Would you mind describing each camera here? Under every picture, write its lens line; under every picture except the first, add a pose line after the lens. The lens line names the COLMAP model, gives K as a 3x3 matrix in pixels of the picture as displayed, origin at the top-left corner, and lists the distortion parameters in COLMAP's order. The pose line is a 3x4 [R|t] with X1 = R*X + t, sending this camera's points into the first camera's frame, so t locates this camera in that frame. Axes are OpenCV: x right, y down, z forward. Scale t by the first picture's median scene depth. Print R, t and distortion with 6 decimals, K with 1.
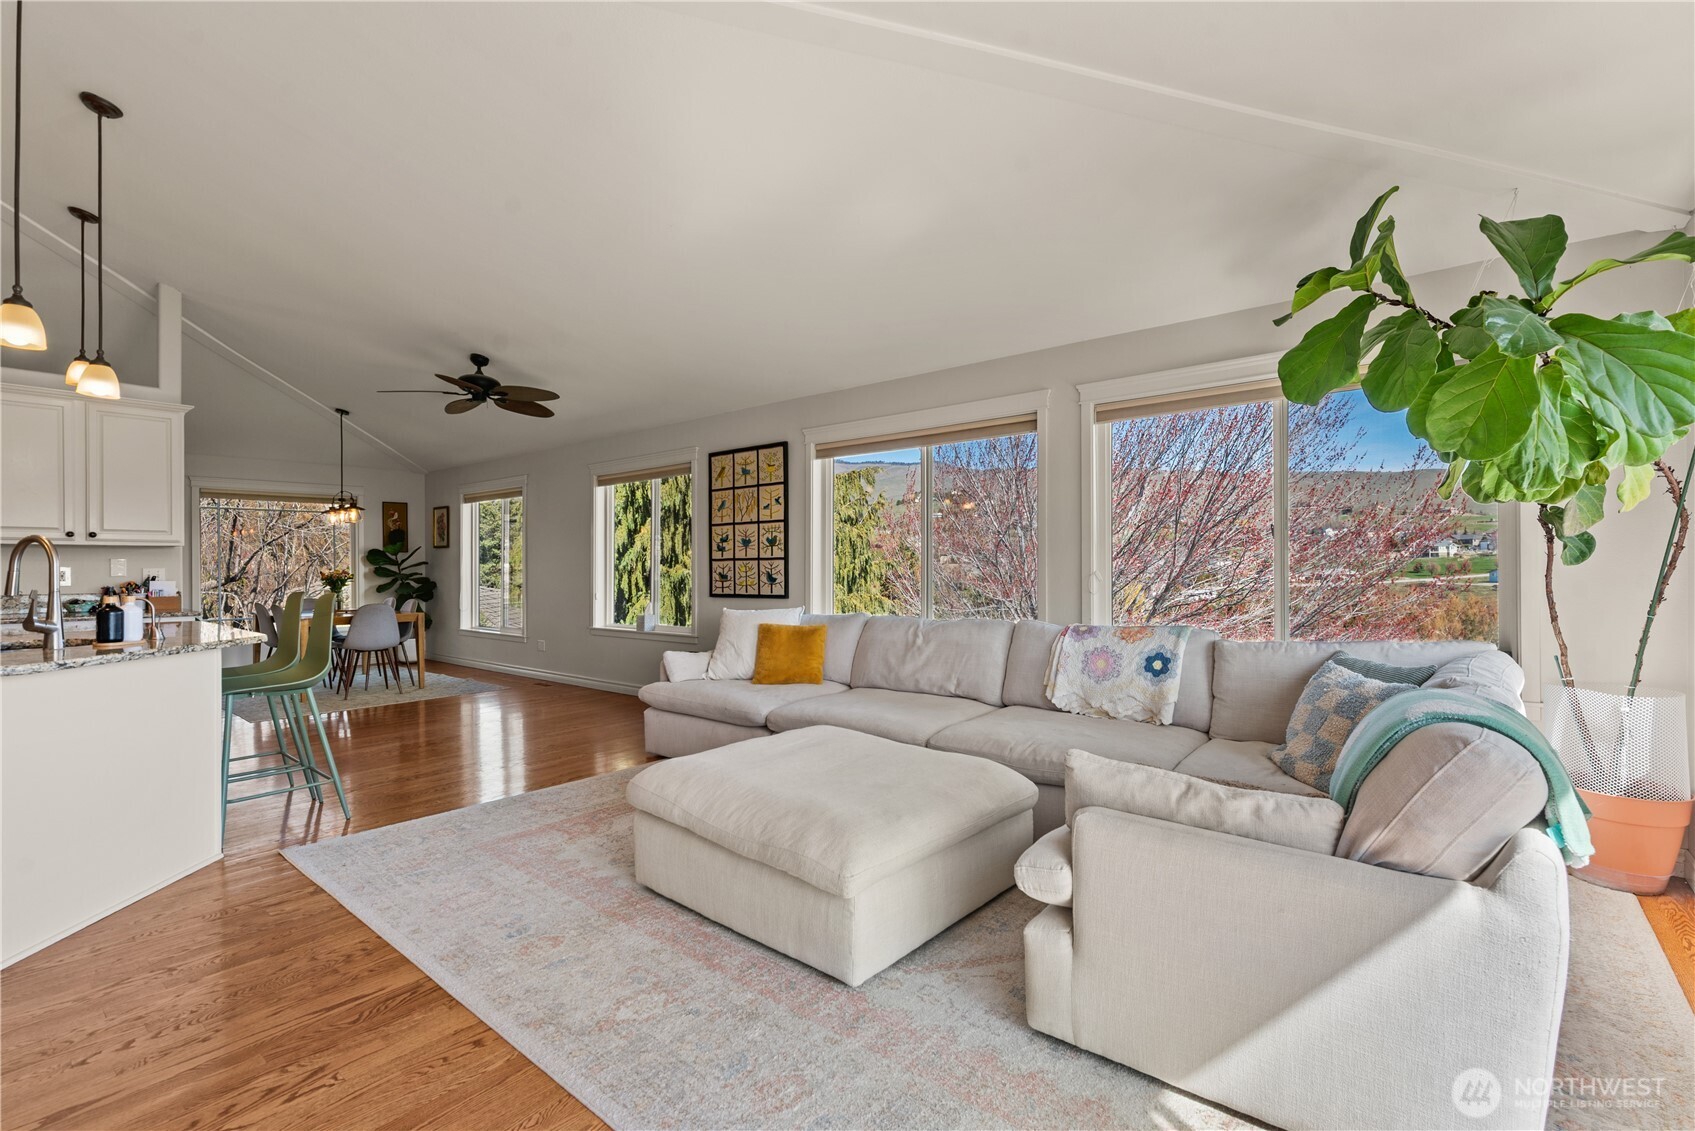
lens RADIAL K [[743.6, 0, 846.7], [0, 743.6, 564.4], [0, 0, 1]] dist [0.001544, 0.000083]
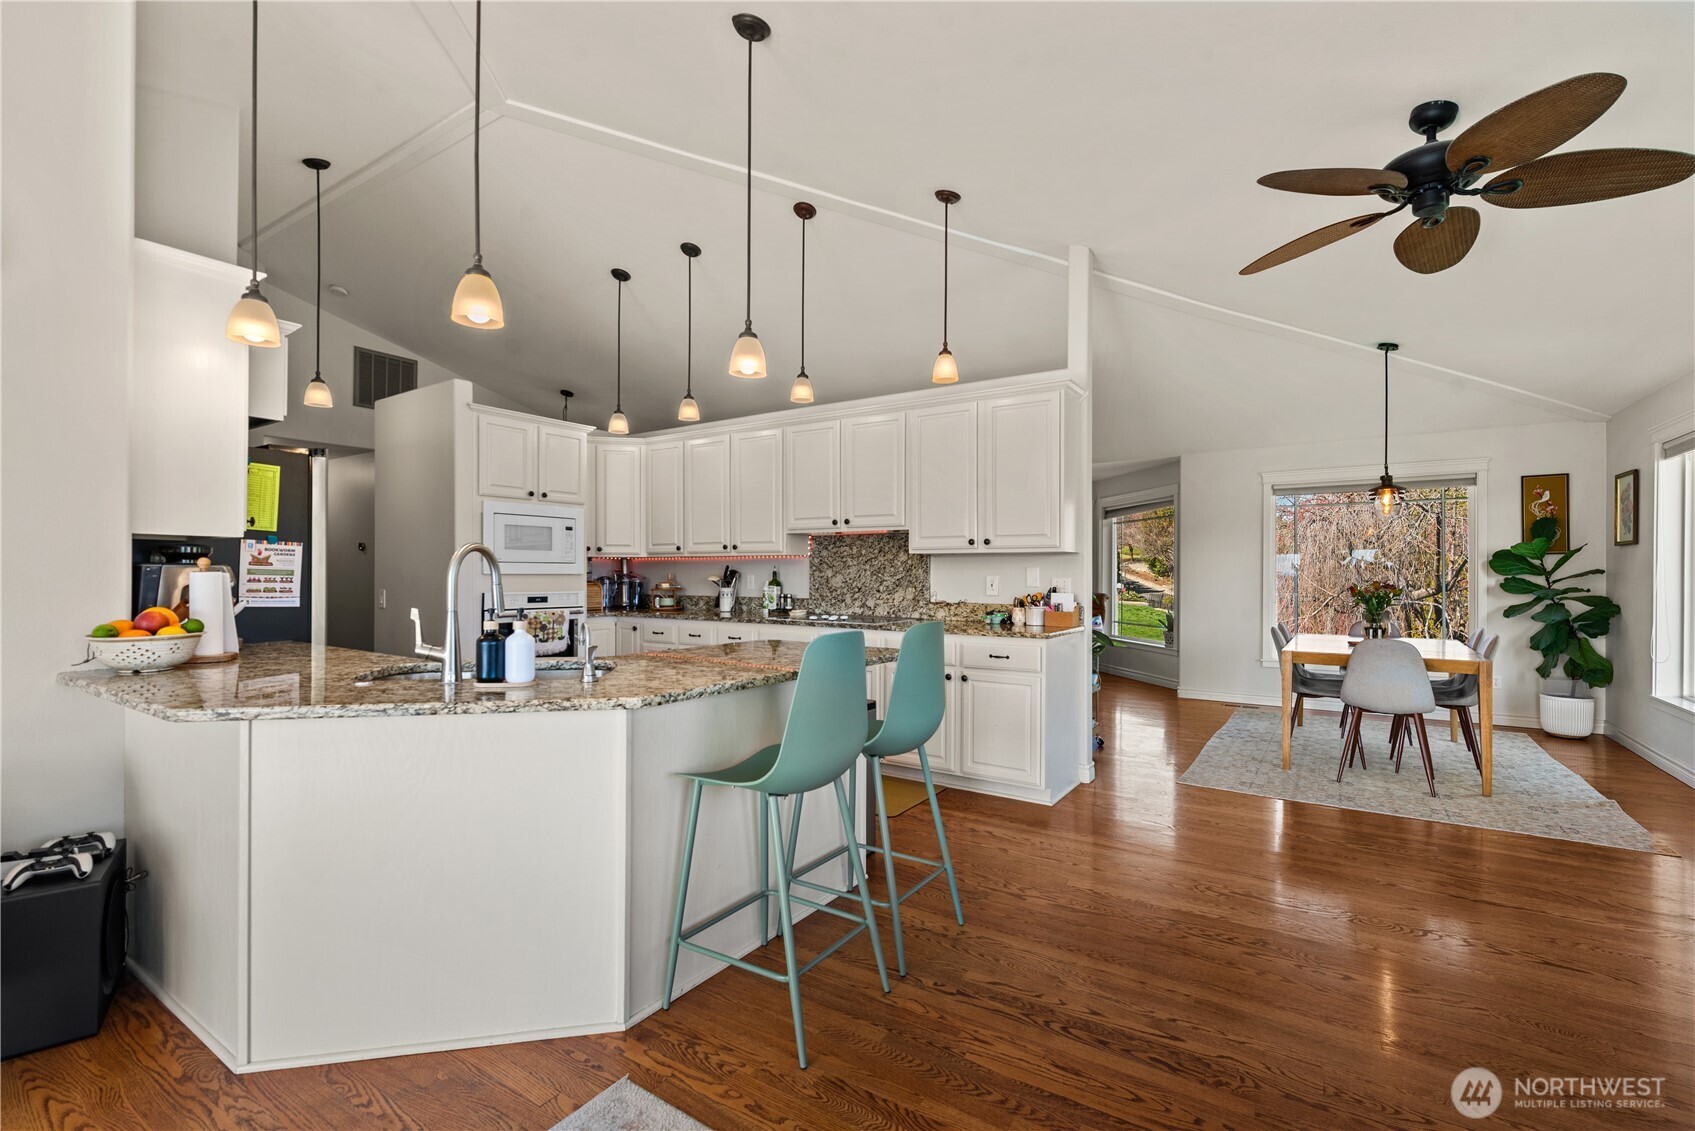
lens RADIAL K [[743.6, 0, 866.9], [0, 743.6, 570.1], [0, 0, 1]] dist [0.001544, 0.000083]
pose [[0.120005, 0.002583, -0.992770, -0.089276], [-0.001823, 0.999996, 0.002382, -0.005398], [0.992772, 0.001524, 0.120009, 0.597625]]
